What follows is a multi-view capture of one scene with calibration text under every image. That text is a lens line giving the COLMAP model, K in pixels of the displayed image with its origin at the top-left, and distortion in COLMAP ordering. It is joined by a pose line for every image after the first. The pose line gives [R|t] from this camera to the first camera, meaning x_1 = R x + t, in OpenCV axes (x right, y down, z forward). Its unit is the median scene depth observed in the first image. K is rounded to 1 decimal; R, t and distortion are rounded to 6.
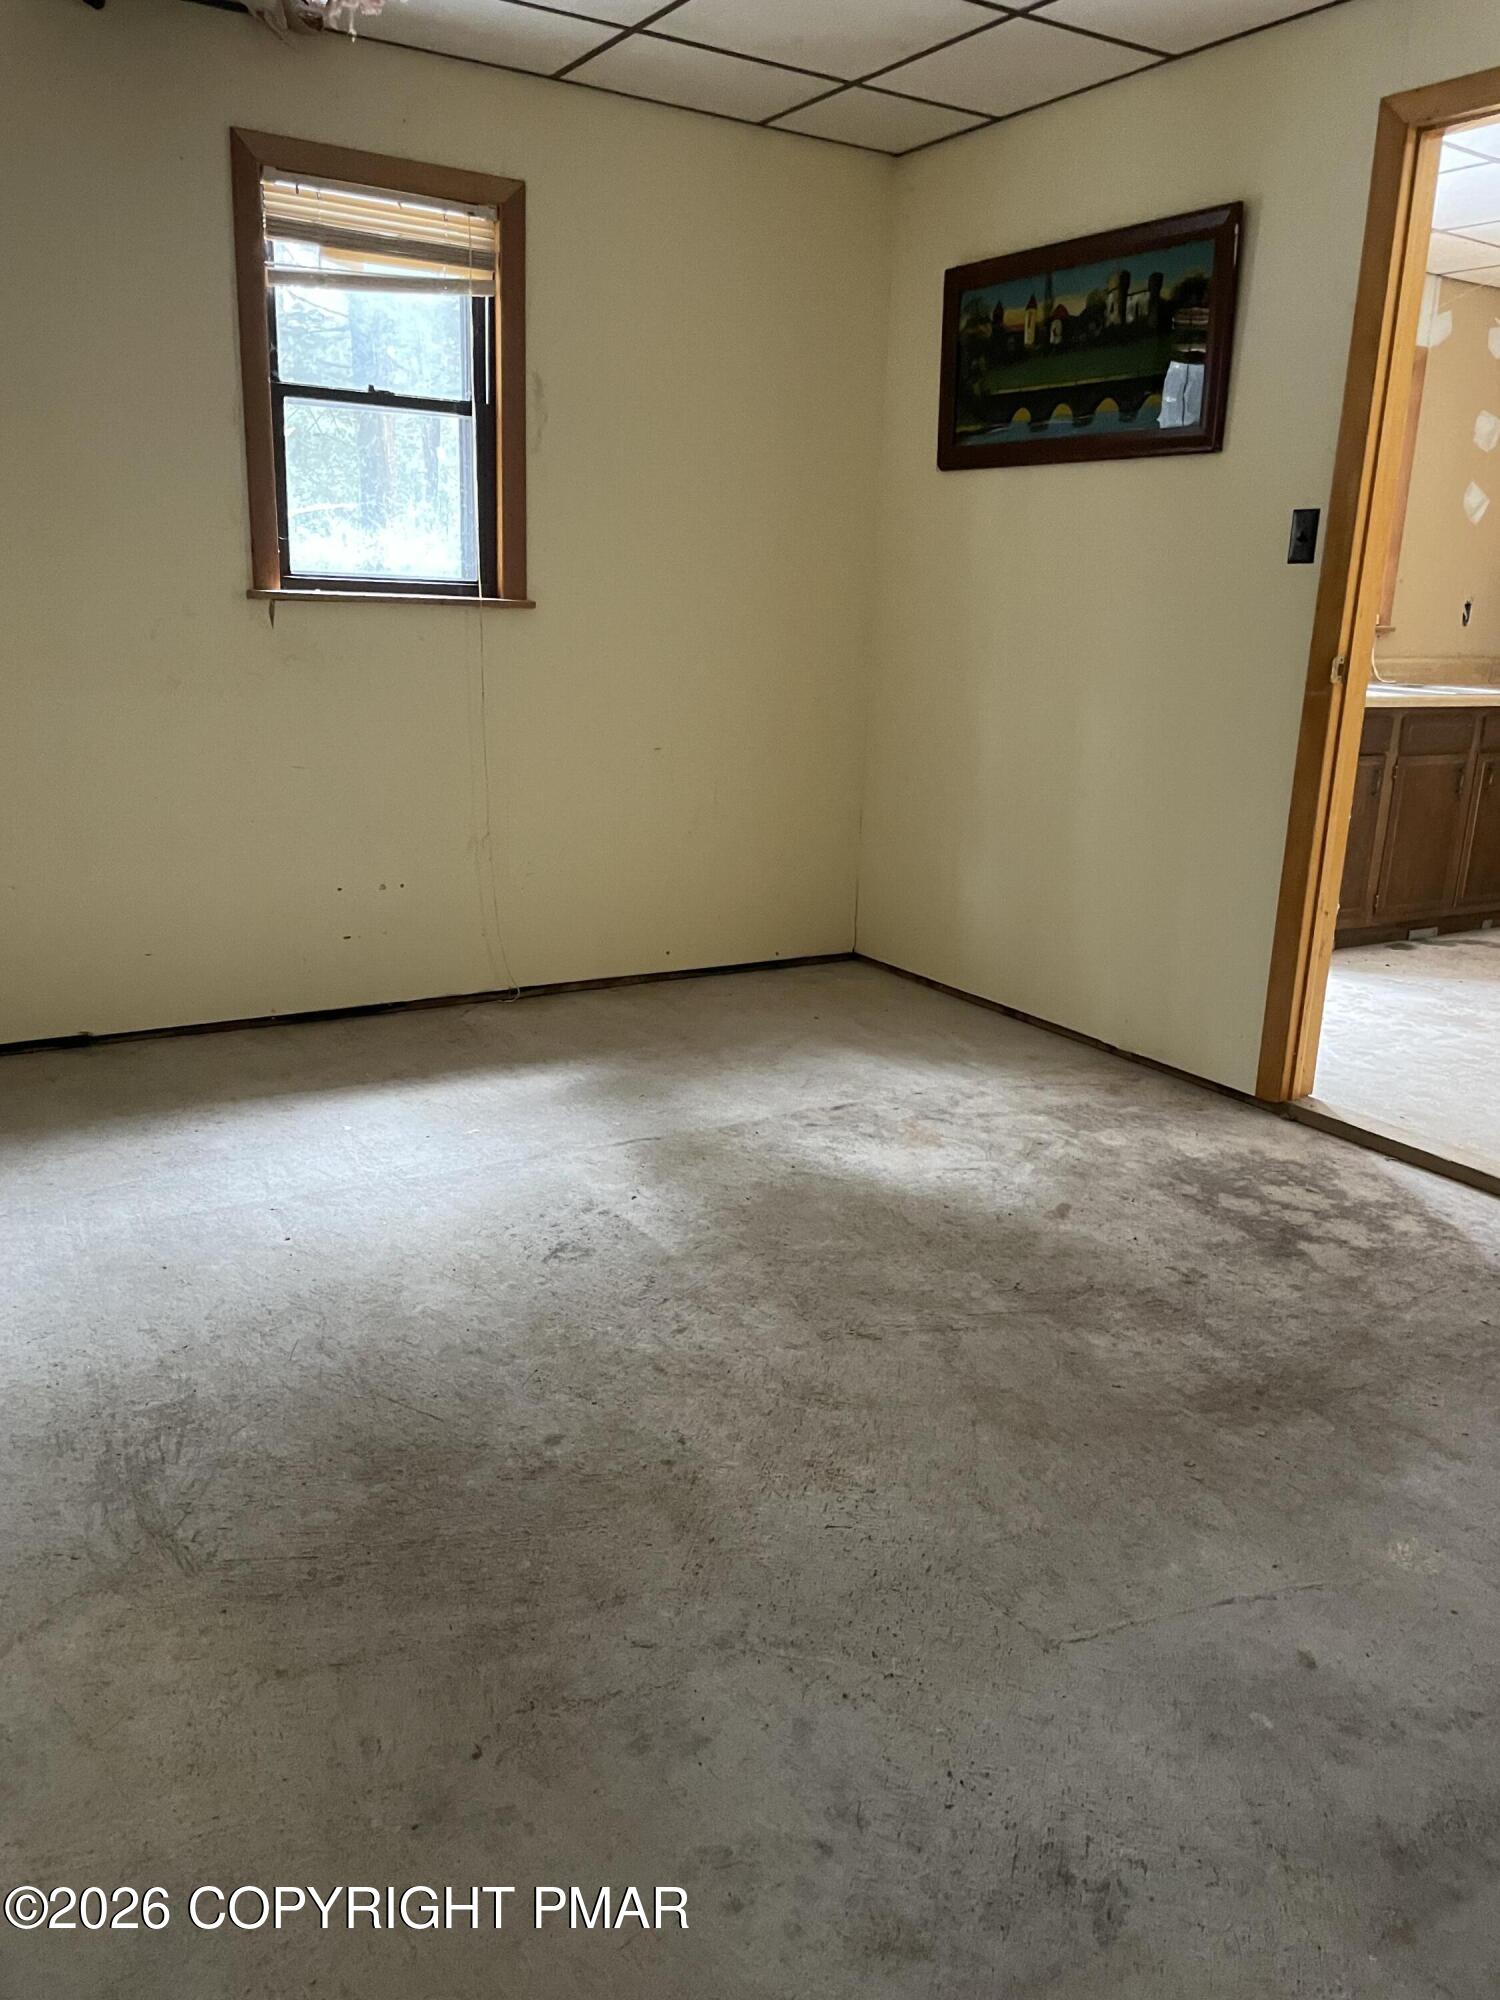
lens RADIAL K [[1519.6, 0, 741.0], [0, 1519.6, 964.8], [0, 0, 1]] dist [0.064825, -0.105487]
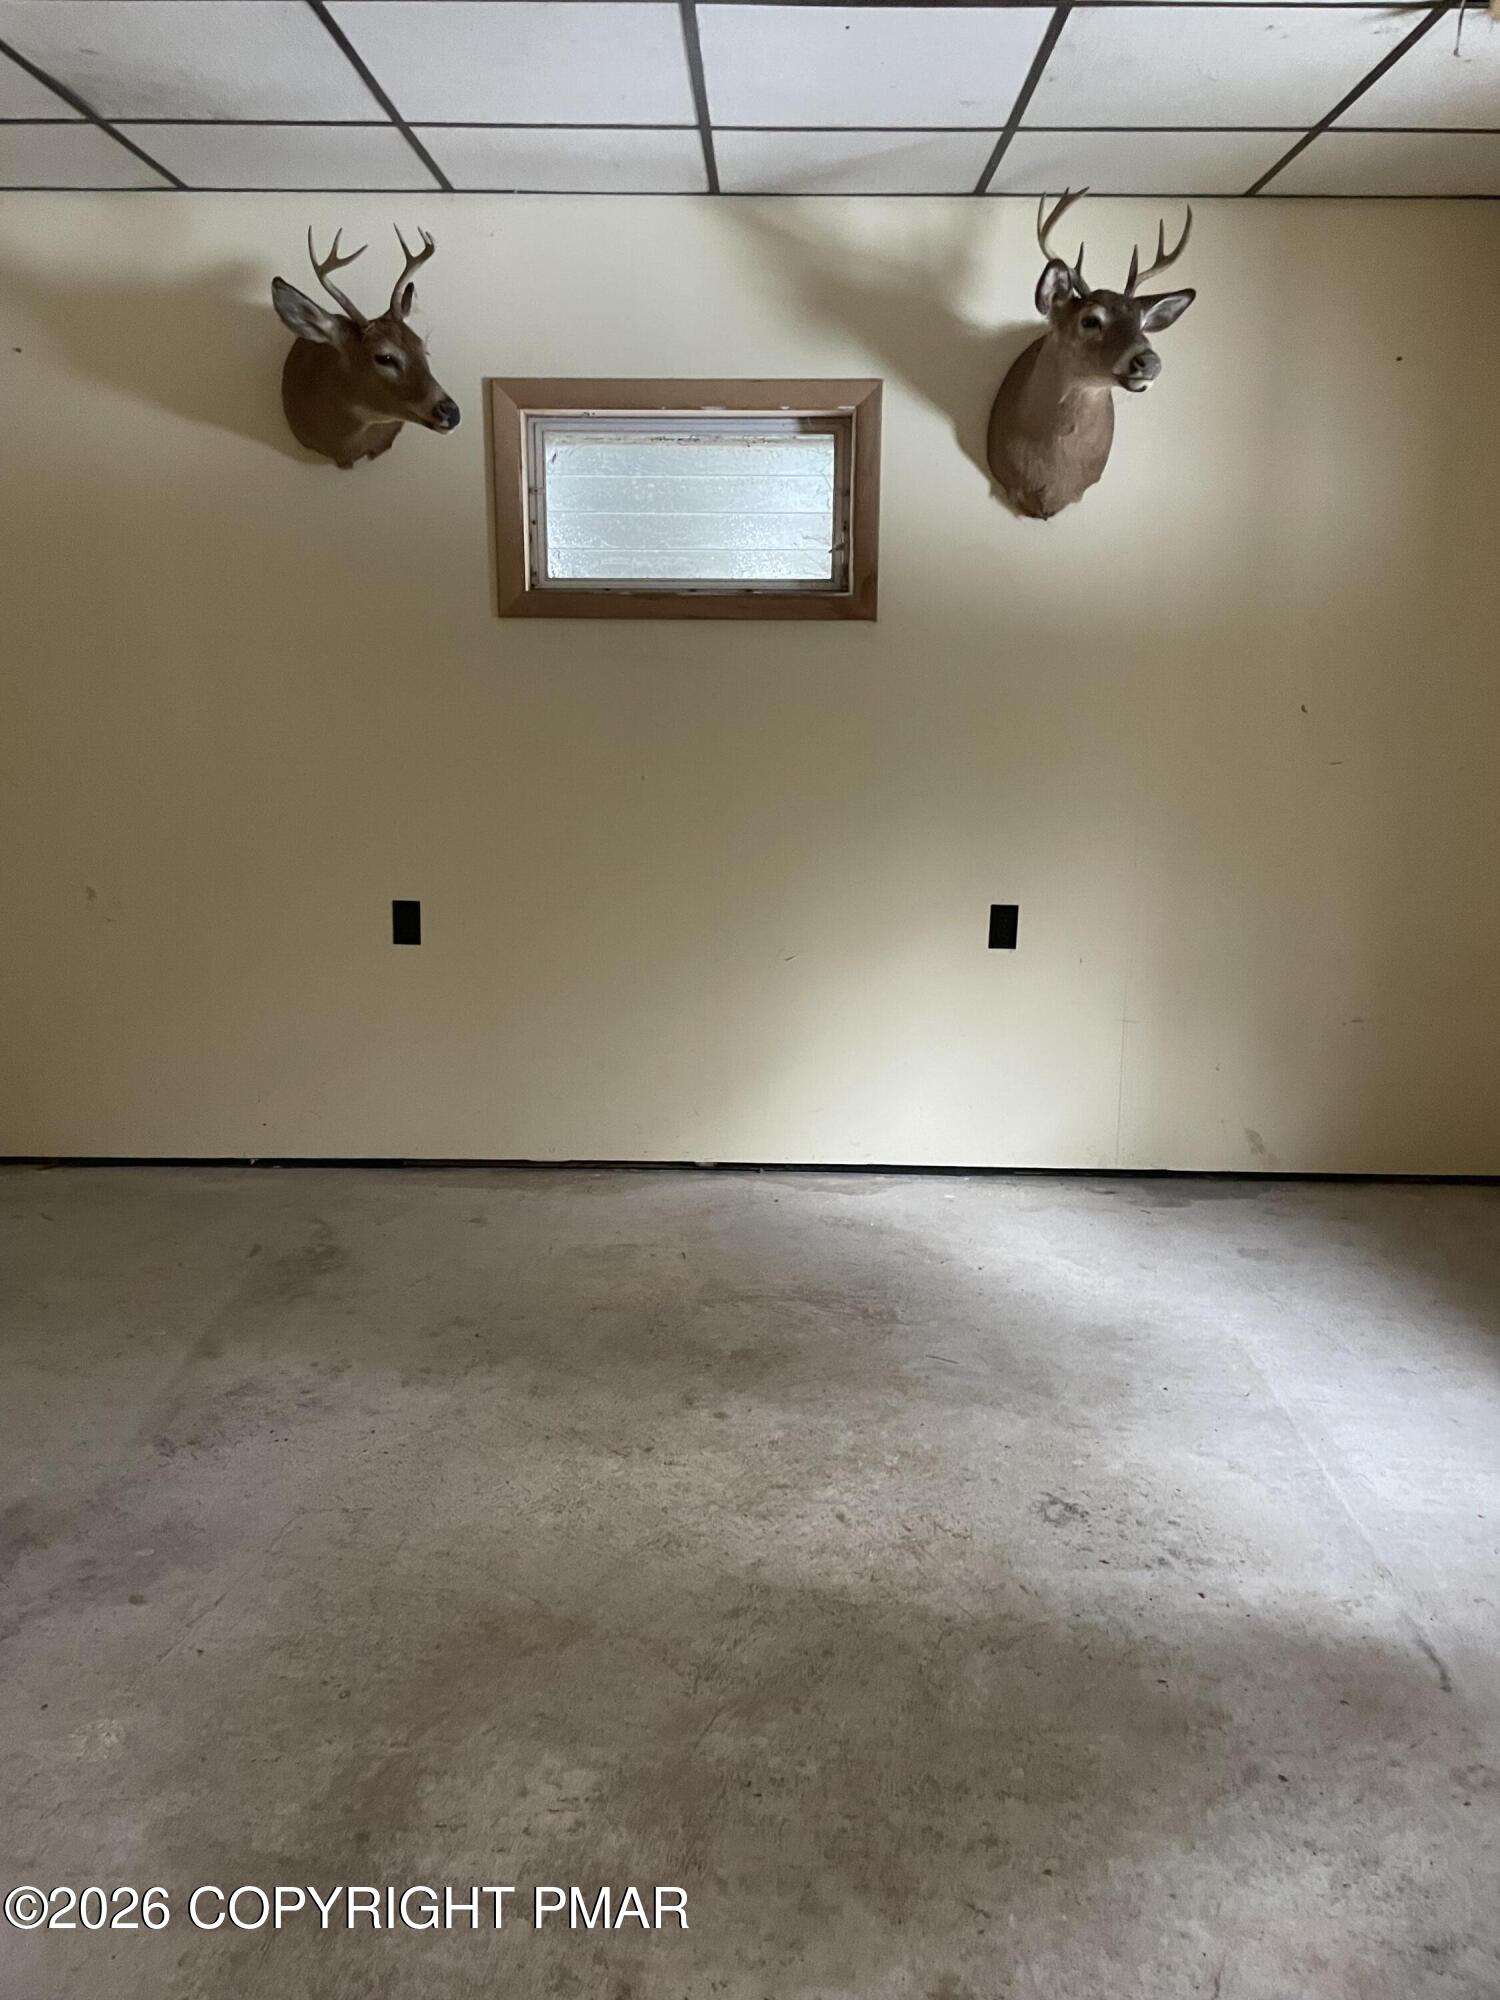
lens RADIAL K [[1519.6, 0, 741.0], [0, 1519.6, 964.8], [0, 0, 1]] dist [0.064825, -0.105487]
pose [[-0.539356, 0.127478, -0.832373, 0.905610], [-0.228306, 0.929314, 0.290262, -0.426293], [0.810538, 0.346590, -0.472127, 1.516735]]
